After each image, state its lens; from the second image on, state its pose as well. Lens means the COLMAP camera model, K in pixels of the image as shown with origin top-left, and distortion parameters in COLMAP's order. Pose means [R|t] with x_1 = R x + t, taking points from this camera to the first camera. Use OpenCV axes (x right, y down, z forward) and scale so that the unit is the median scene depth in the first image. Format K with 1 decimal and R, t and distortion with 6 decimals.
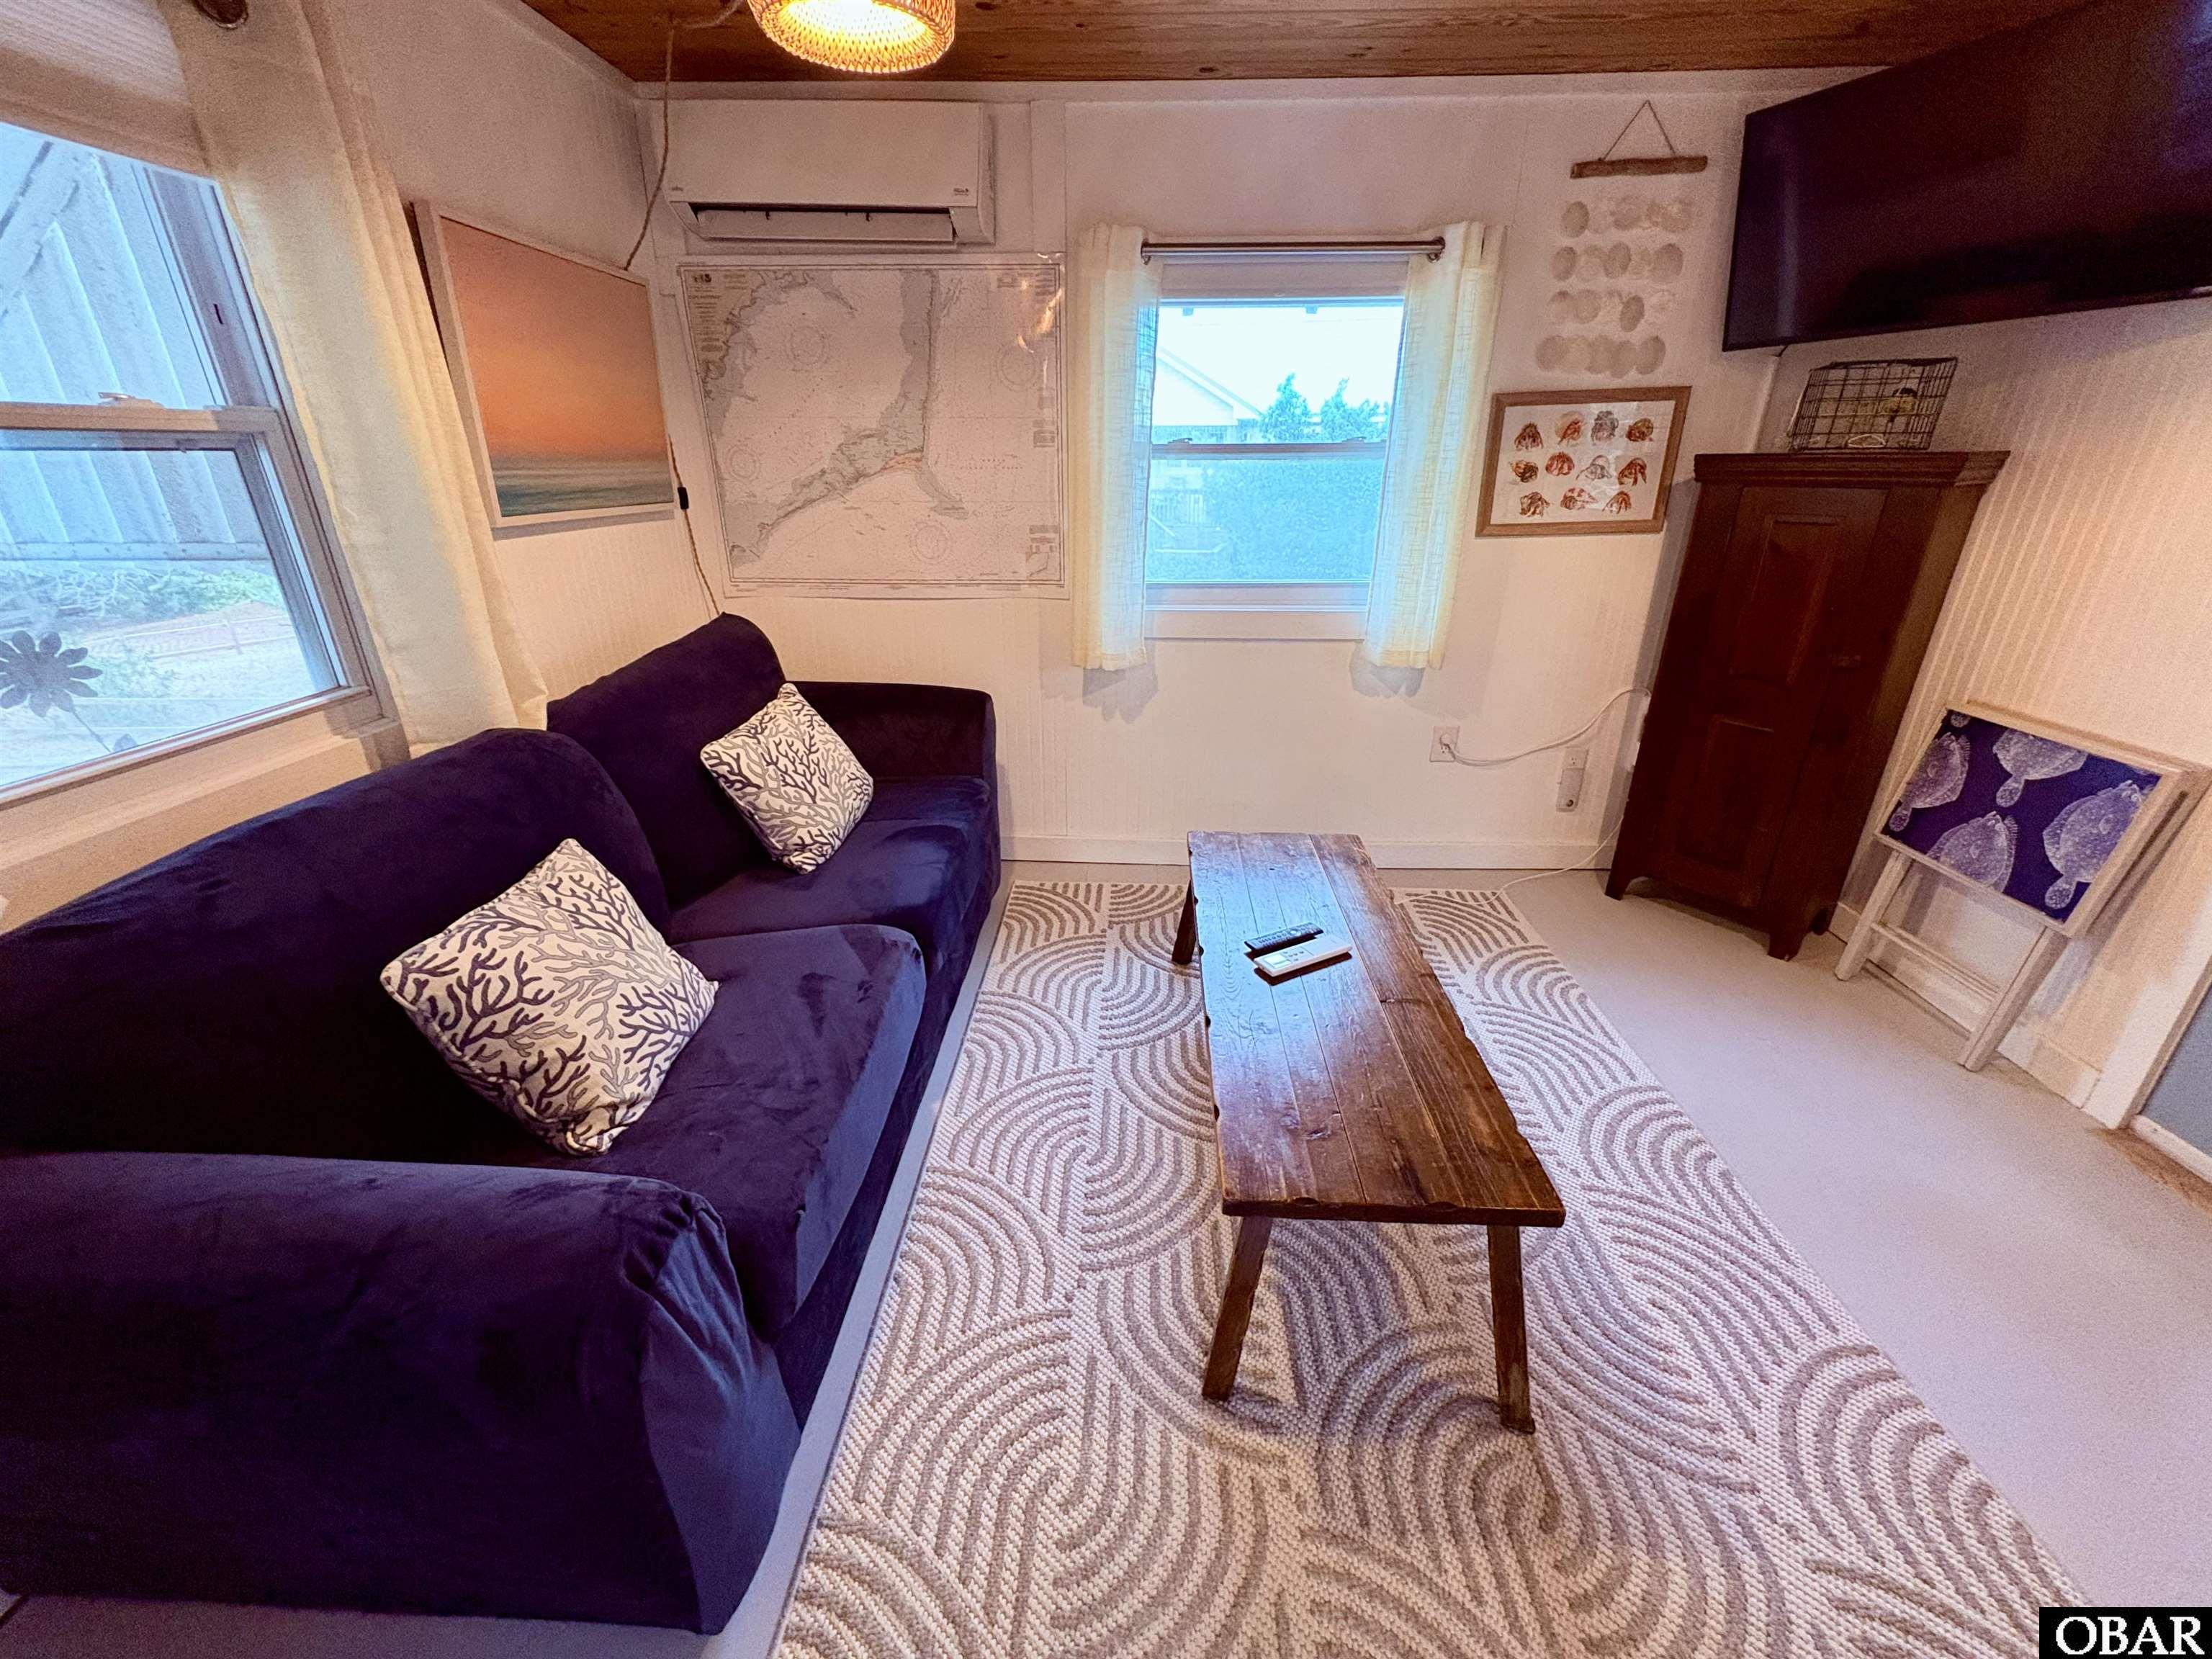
lens RADIAL K [[880.3, 0, 1101.1], [0, 880.3, 827.1], [0, 0, 1]] dist [0.001933, -0.000003]
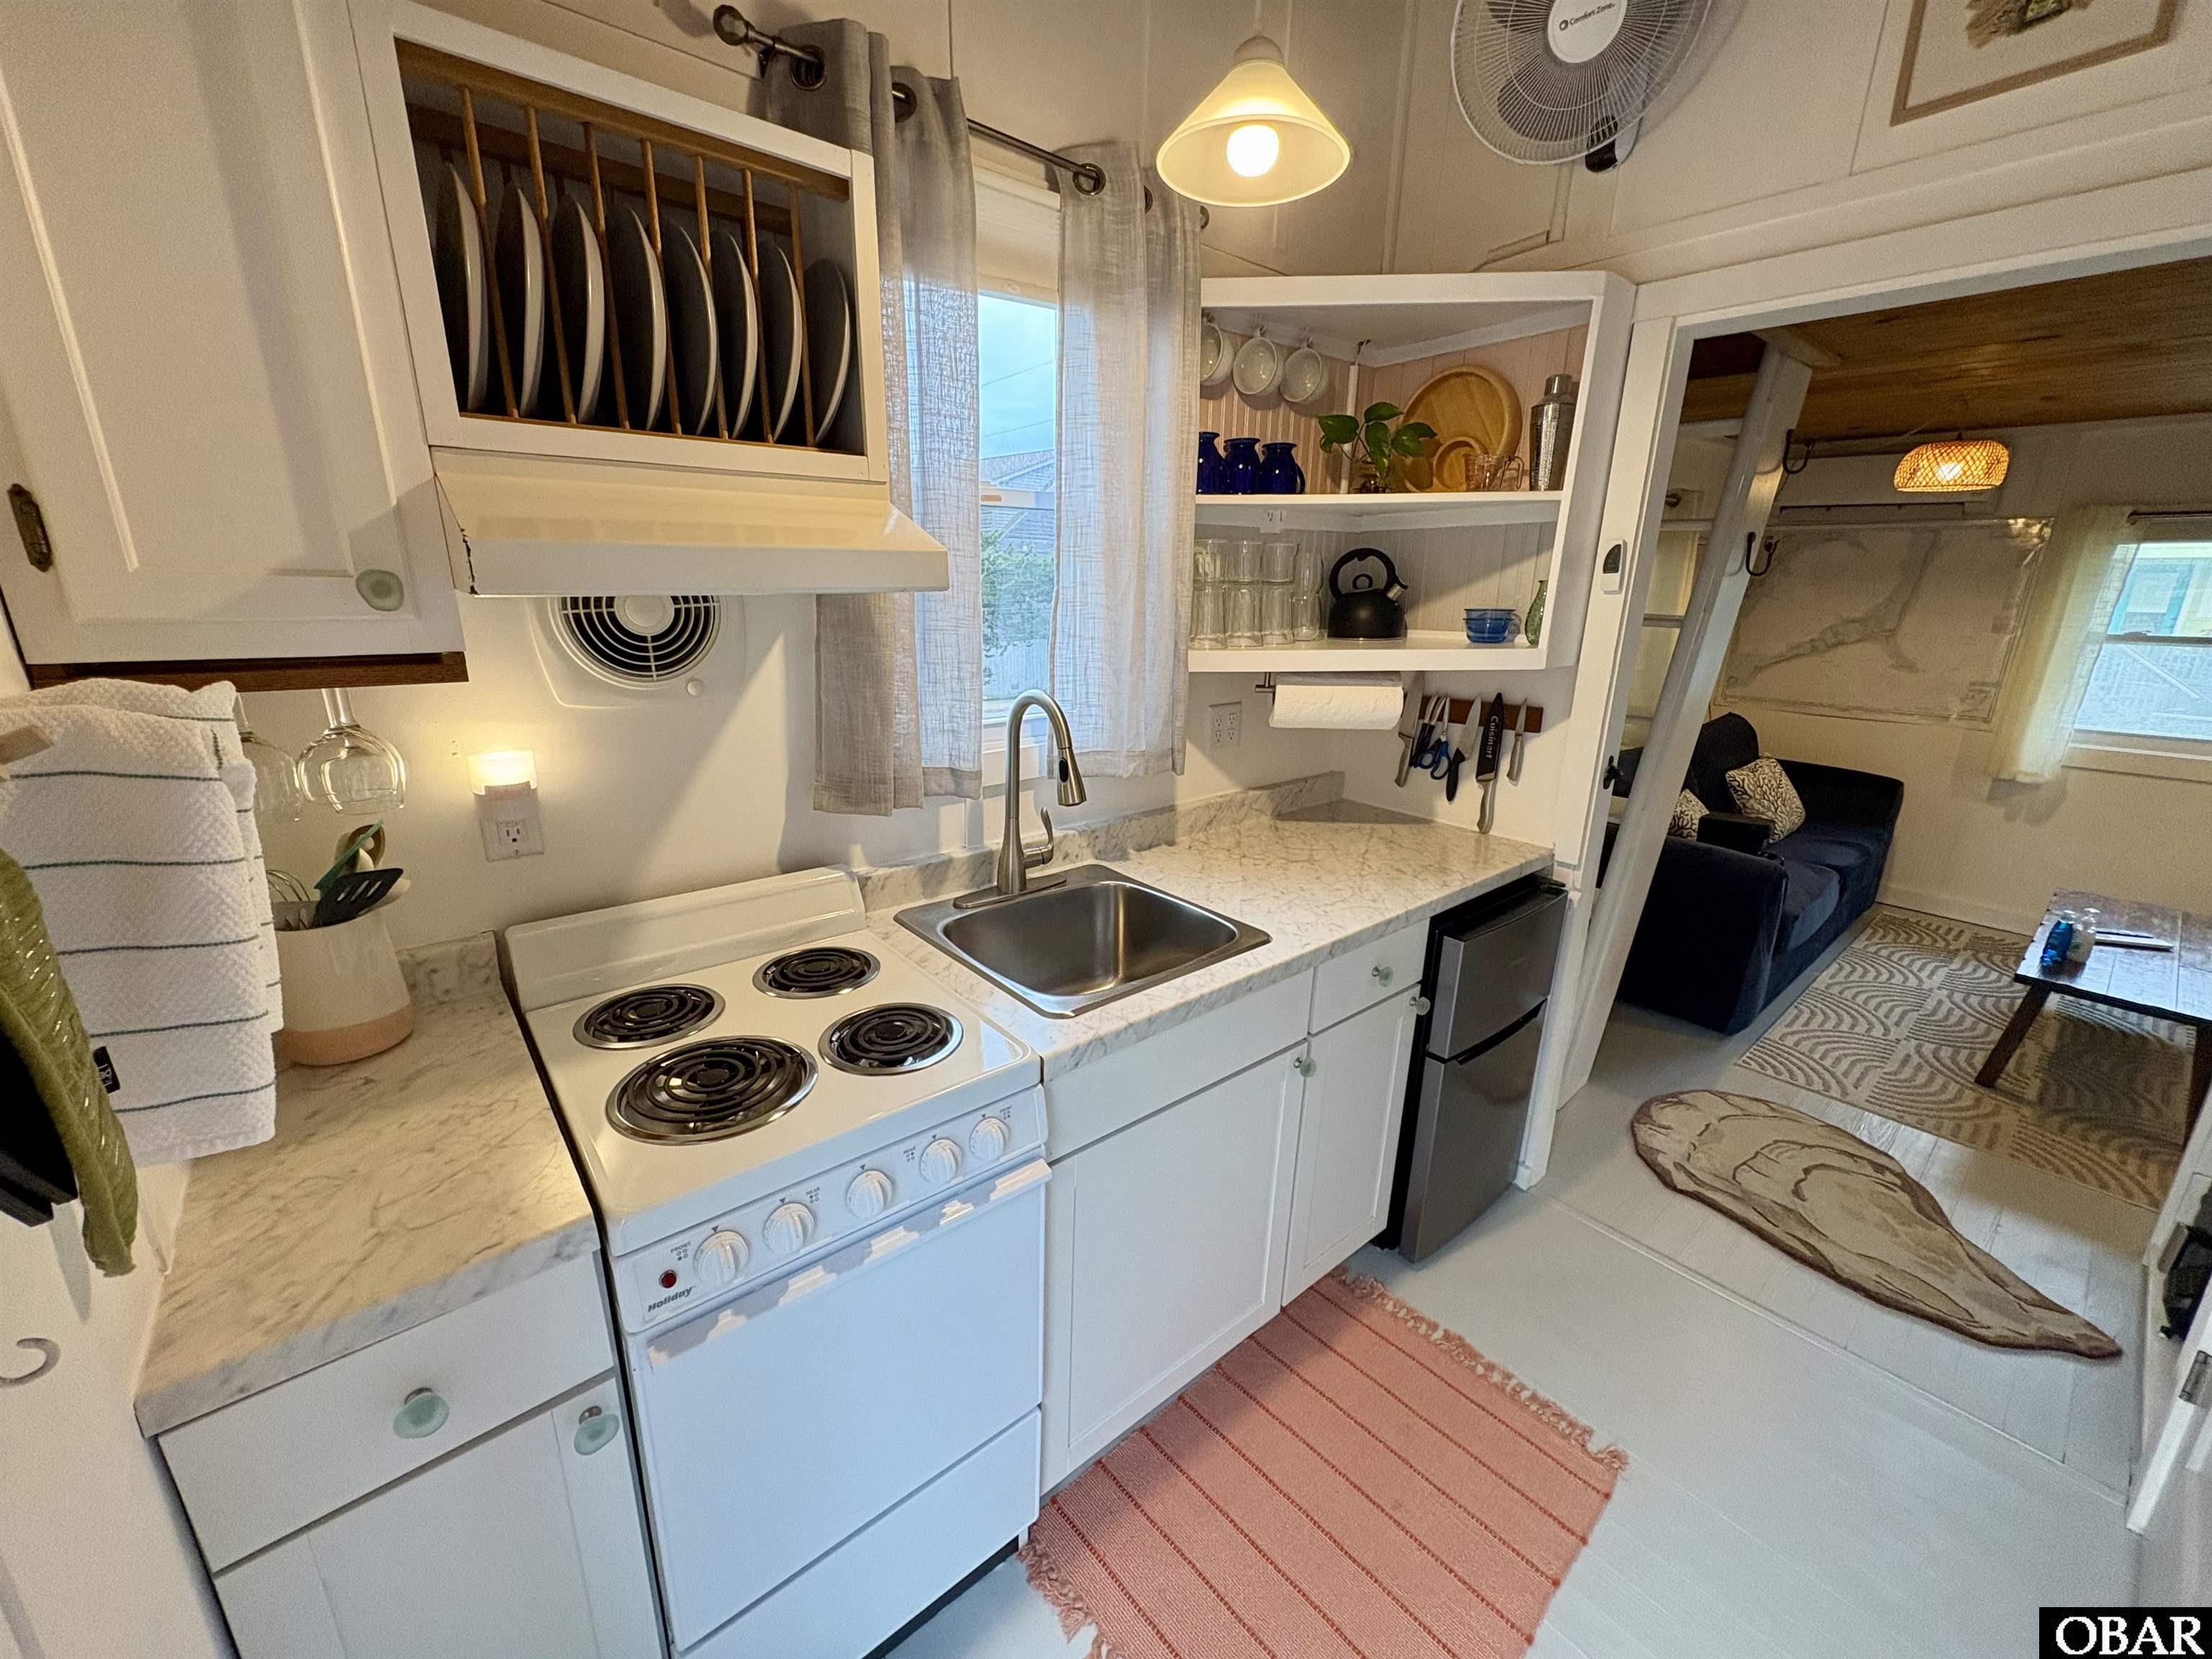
lens RADIAL K [[880.0, 0, 1106.0], [0, 880.0, 829.5], [0, 0, 1]] dist [0.004247, 0.000225]
pose [[0.679093, 0.211401, -0.702952, 0.038375], [-0.293817, 0.955855, 0.003612, 0.410990], [0.672684, 0.204086, 0.711228, -1.272445]]
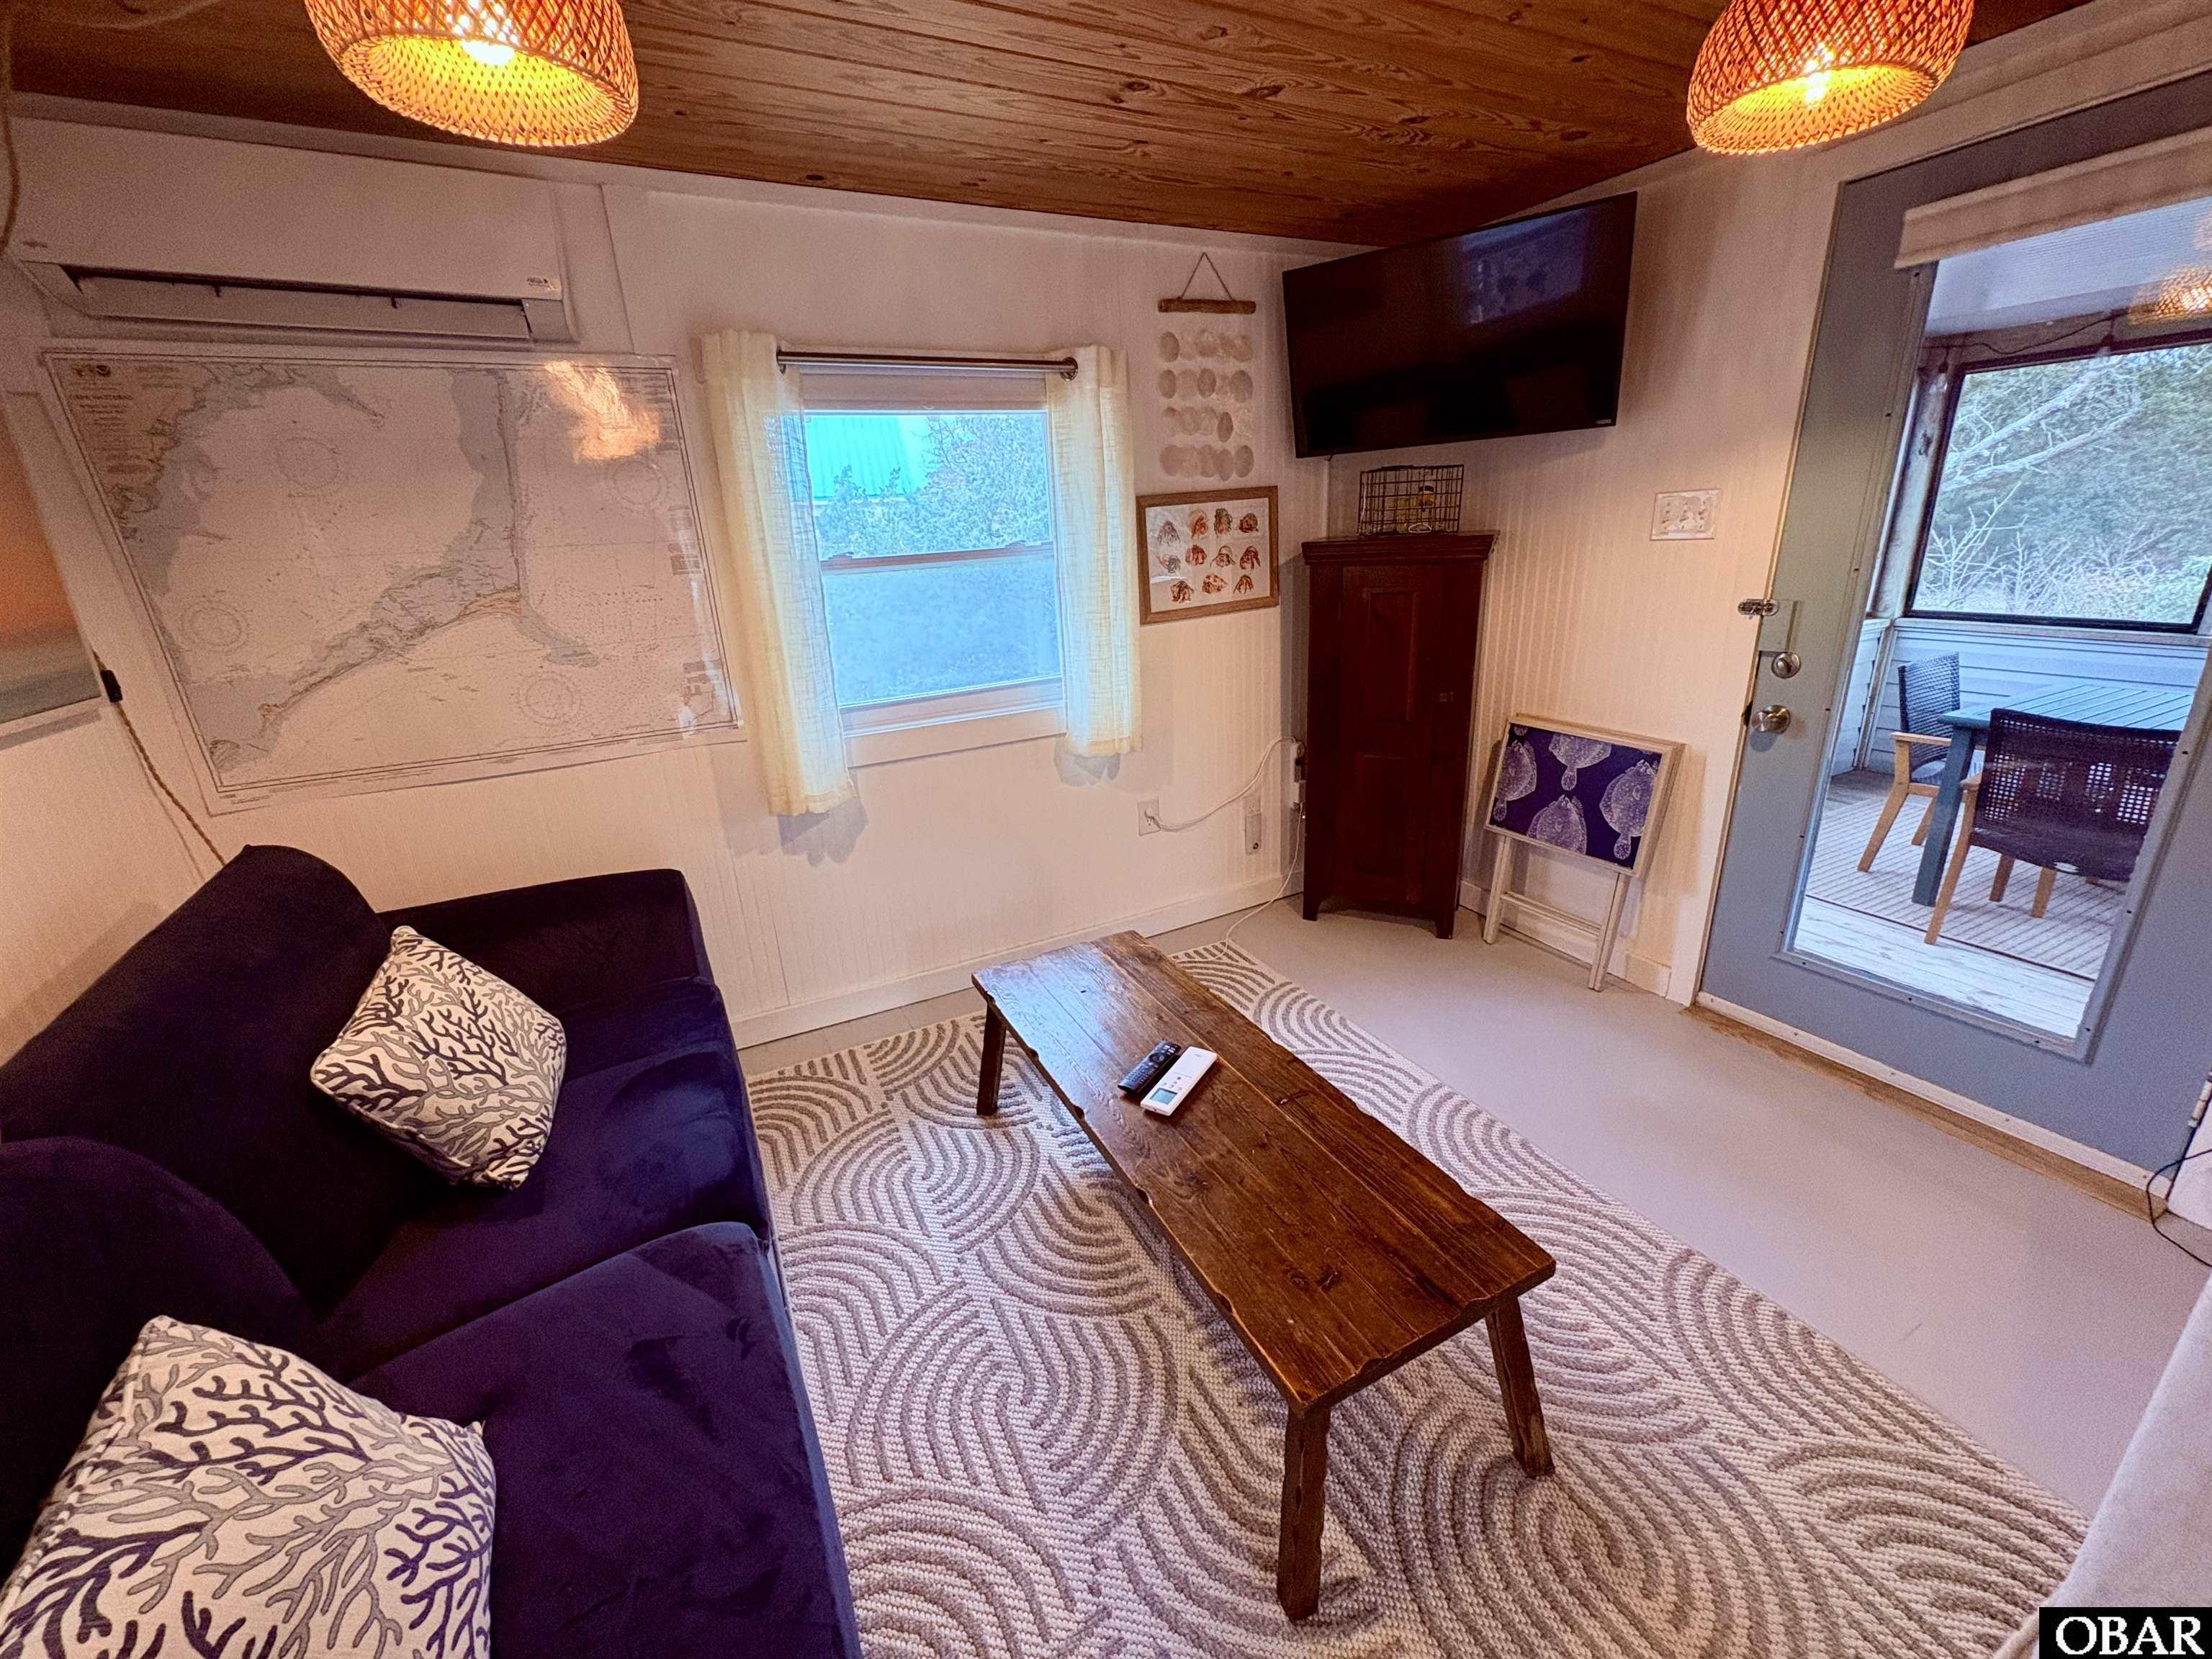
lens RADIAL K [[882.4, 0, 1106.8], [0, 882.4, 828.4], [0, 0, 1]] dist [0.002839, -0.000288]
pose [[0.869544, -0.202400, 0.450474, -0.175137], [0.235394, 0.971738, -0.017772, -0.099097], [-0.434145, 0.121492, 0.892613, 0.113202]]
